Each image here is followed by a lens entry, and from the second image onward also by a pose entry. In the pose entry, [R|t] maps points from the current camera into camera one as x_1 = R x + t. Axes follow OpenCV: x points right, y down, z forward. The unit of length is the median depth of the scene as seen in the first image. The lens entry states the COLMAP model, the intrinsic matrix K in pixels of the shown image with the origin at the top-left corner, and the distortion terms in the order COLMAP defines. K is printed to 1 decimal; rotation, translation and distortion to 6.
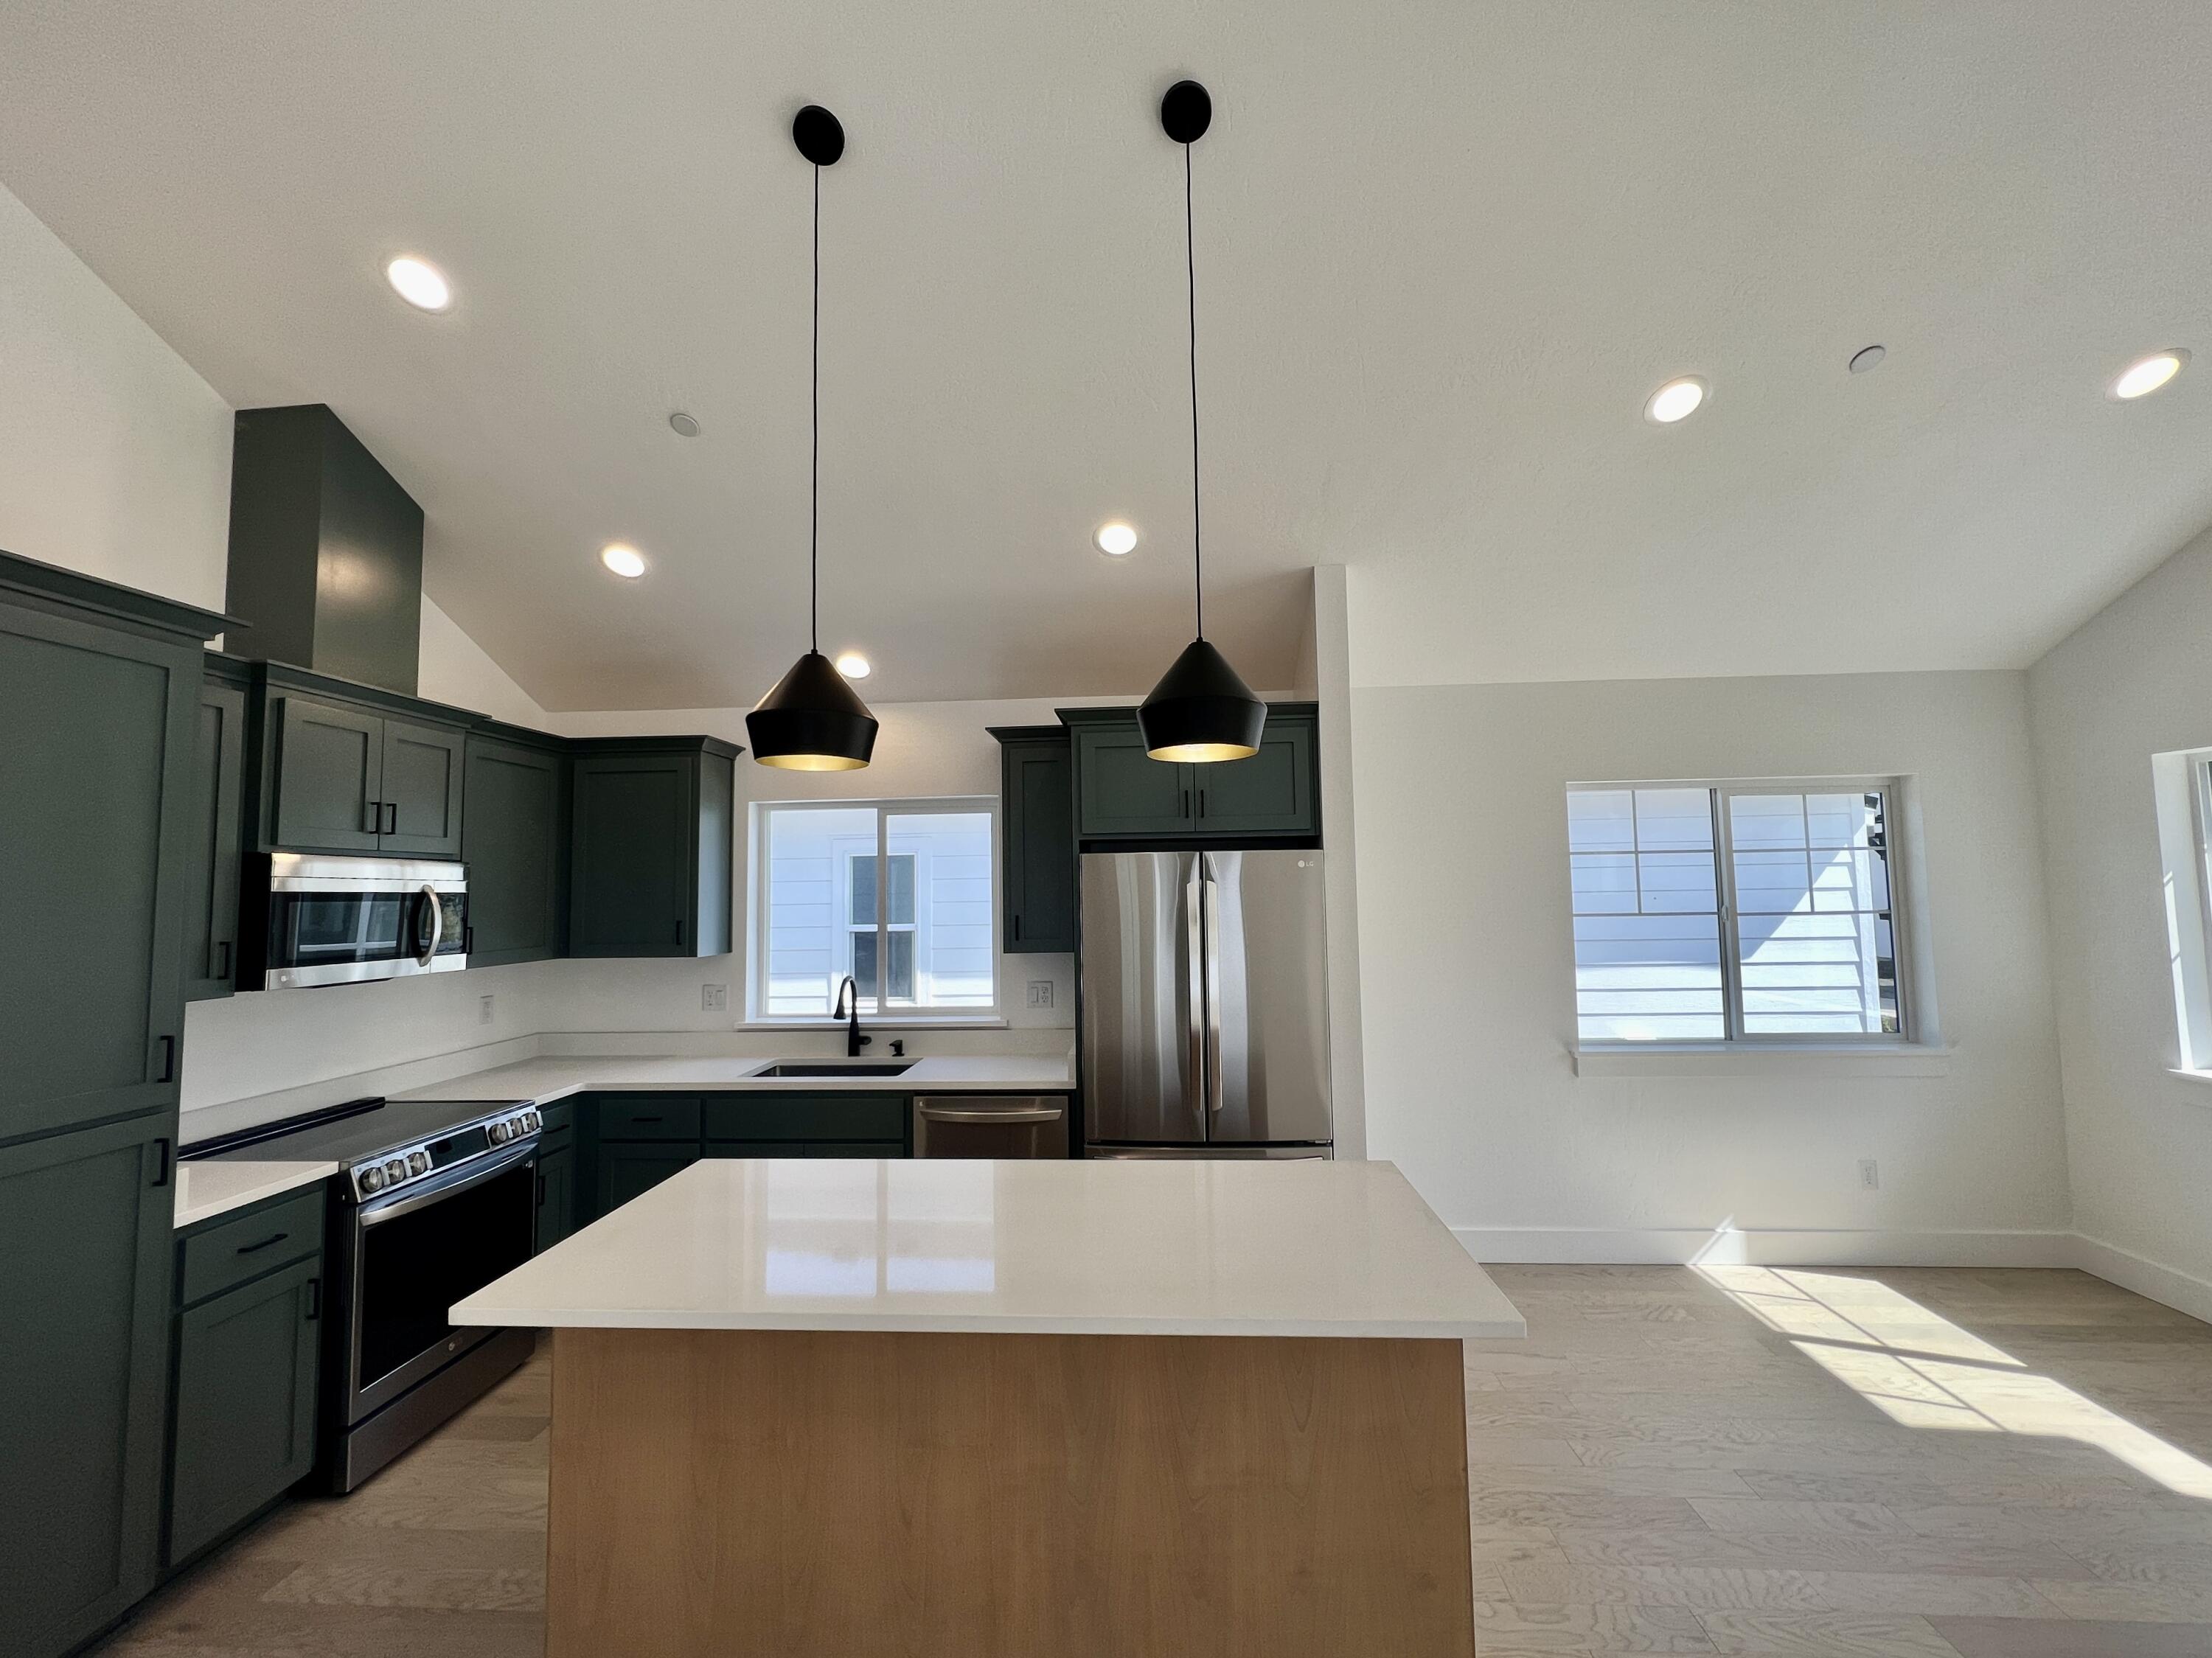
lens RADIAL K [[911.3, 0, 1106.0], [0, 911.3, 829.0], [0, 0, 1]] dist [0.000466, -0.000063]
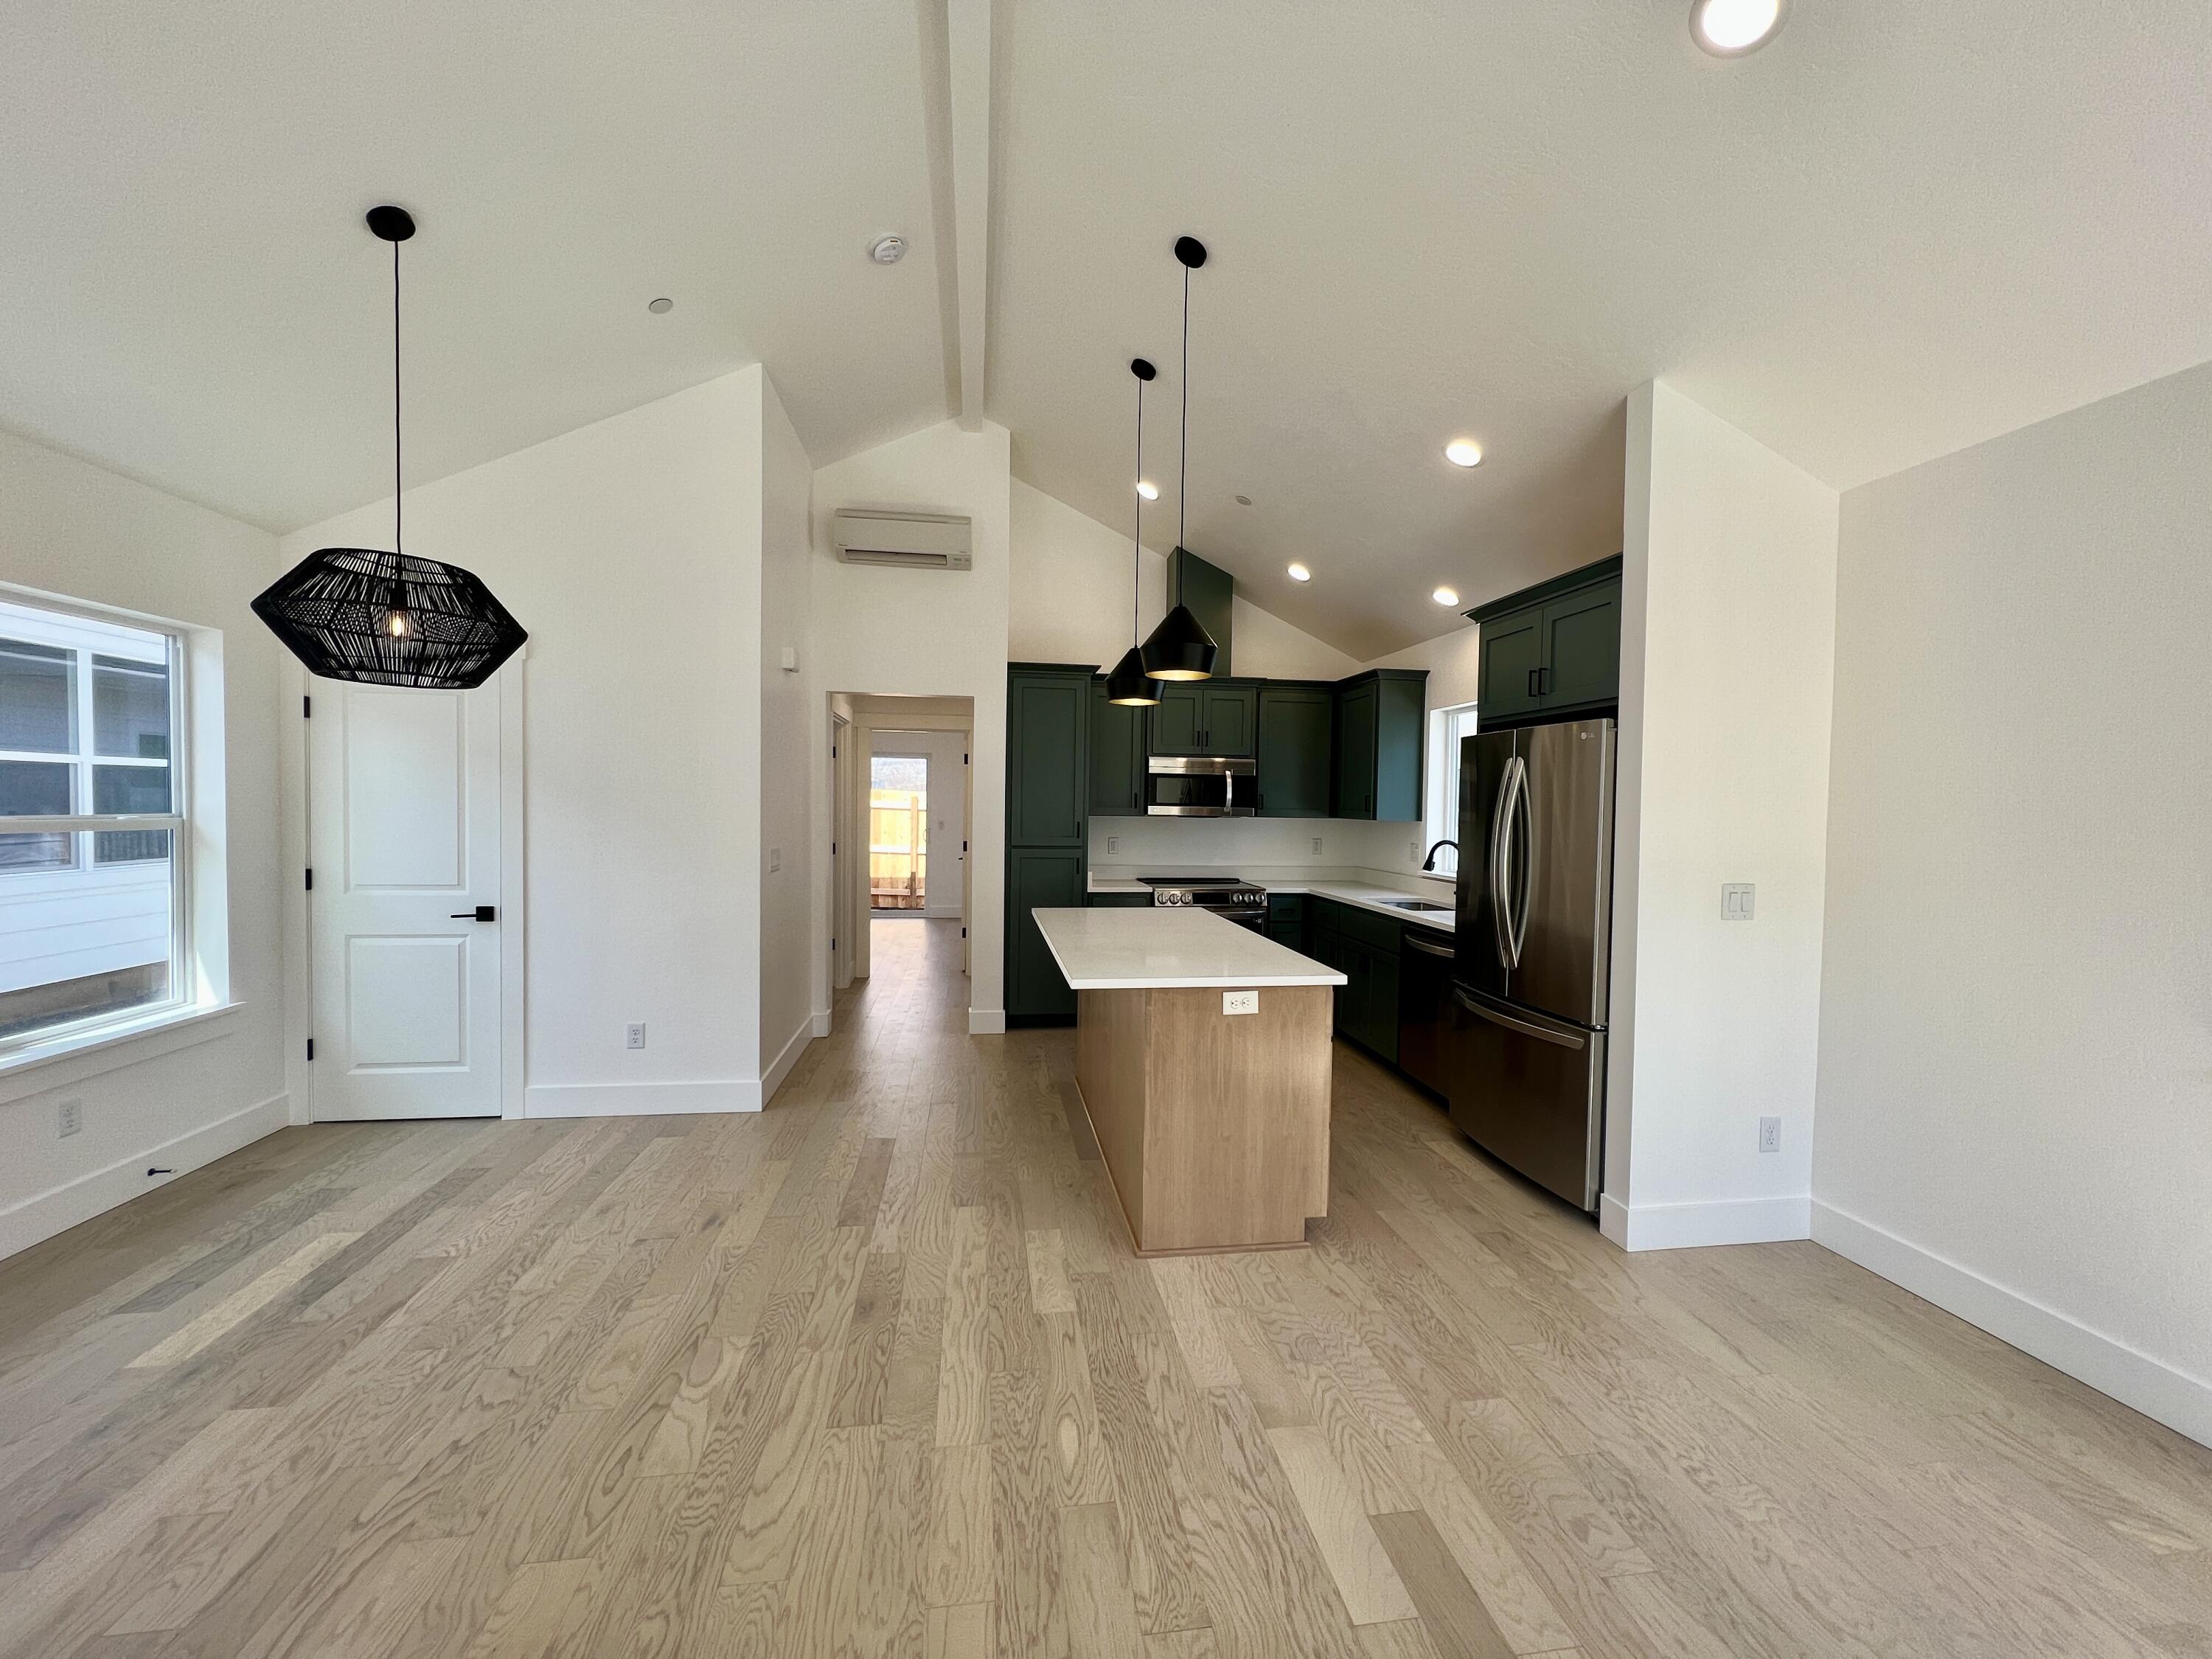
lens RADIAL K [[880.7, 0, 1106.0], [0, 880.7, 829.5], [0, 0, 1]] dist [0.000266, -0.000018]
pose [[0.212490, 0.048829, -0.975943, 1.015053], [0.047671, 0.997044, 0.060264, 0.057672], [0.976000, -0.059329, 0.209534, 0.323280]]
